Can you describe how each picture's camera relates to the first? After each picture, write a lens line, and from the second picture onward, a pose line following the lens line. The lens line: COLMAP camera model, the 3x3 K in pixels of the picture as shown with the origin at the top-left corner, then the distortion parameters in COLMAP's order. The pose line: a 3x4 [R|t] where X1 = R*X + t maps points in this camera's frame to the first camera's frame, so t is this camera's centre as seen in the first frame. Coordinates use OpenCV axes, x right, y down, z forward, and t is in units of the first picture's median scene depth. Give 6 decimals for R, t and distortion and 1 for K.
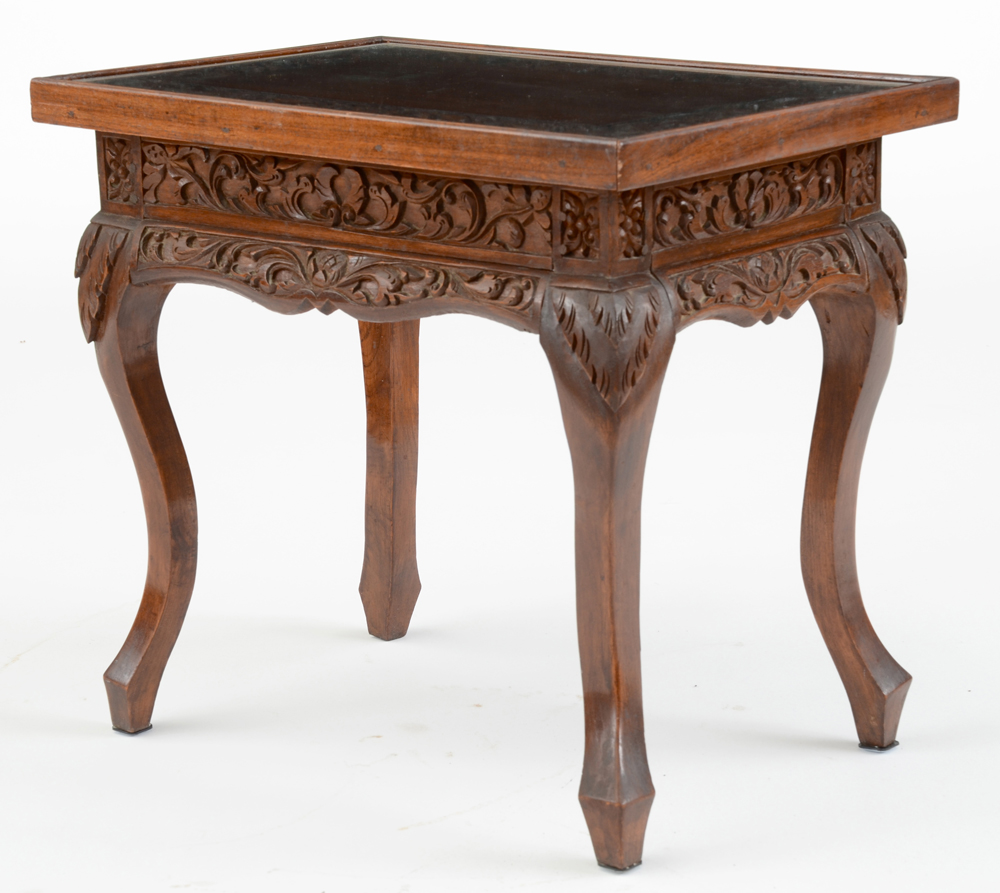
lens RADIAL K [[3445.5, 0, 493.2], [0, 3445.5, 448.8], [0, 0, 1]] dist [0.508710, 0.000000]
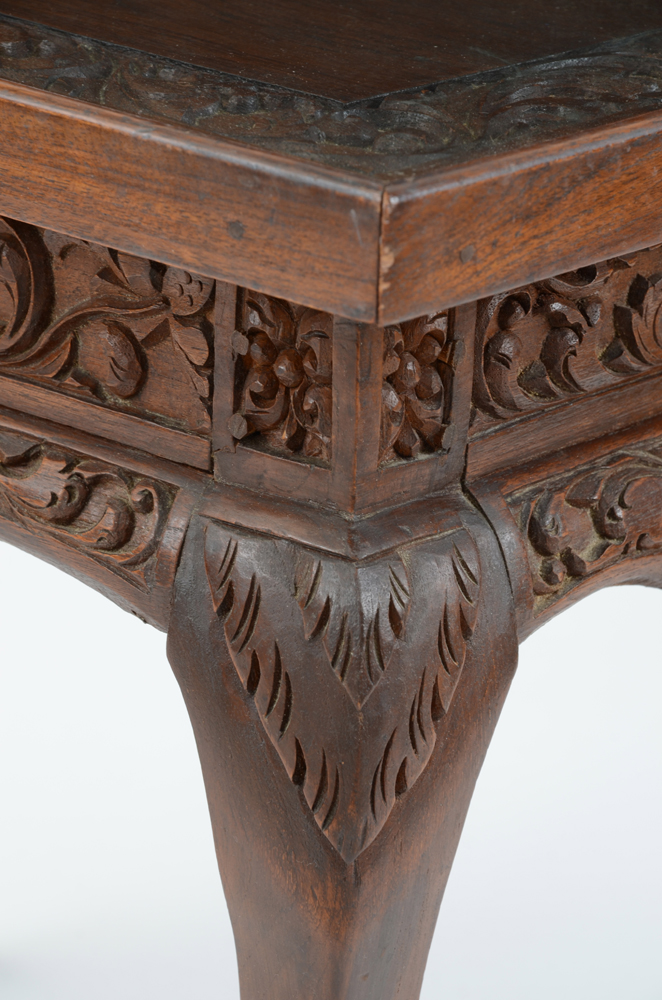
lens RADIAL K [[3948.1, 0, 332.7], [0, 3948.1, 499.9], [0, 0, 1]] dist [1.184358, 0.000000]
pose [[0.998669, 0.051261, 0.005697, 0.027888], [-0.051577, 0.992765, 0.108435, -0.095241], [-0.000097, -0.108585, 0.994087, 0.543262]]
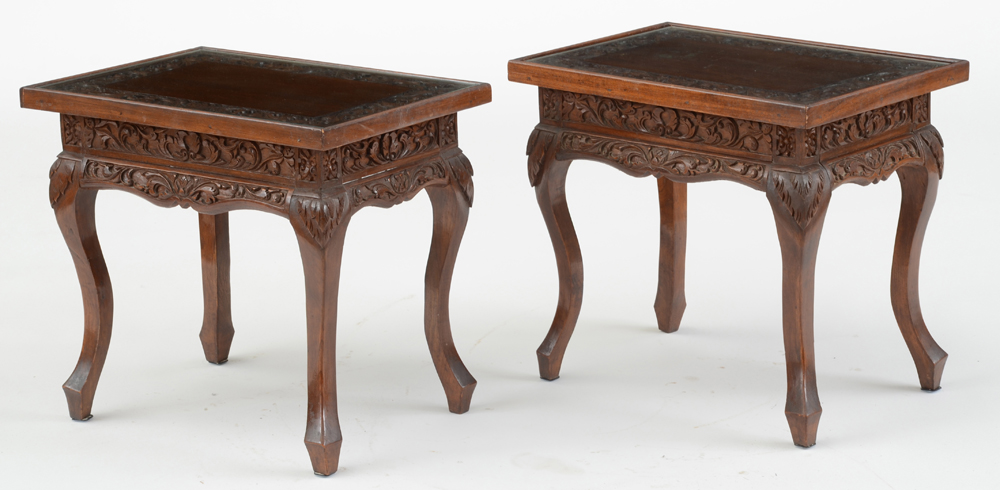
lens RADIAL K [[3023.4, 0, 493.3], [0, 3023.4, 164.8], [0, 0, 1]] dist [0.731264, 0.000000]
pose [[0.999577, -0.002688, -0.028960, -0.097085], [0.002959, 0.999952, 0.009347, -0.066217], [0.028934, -0.009429, 0.999537, -0.844940]]
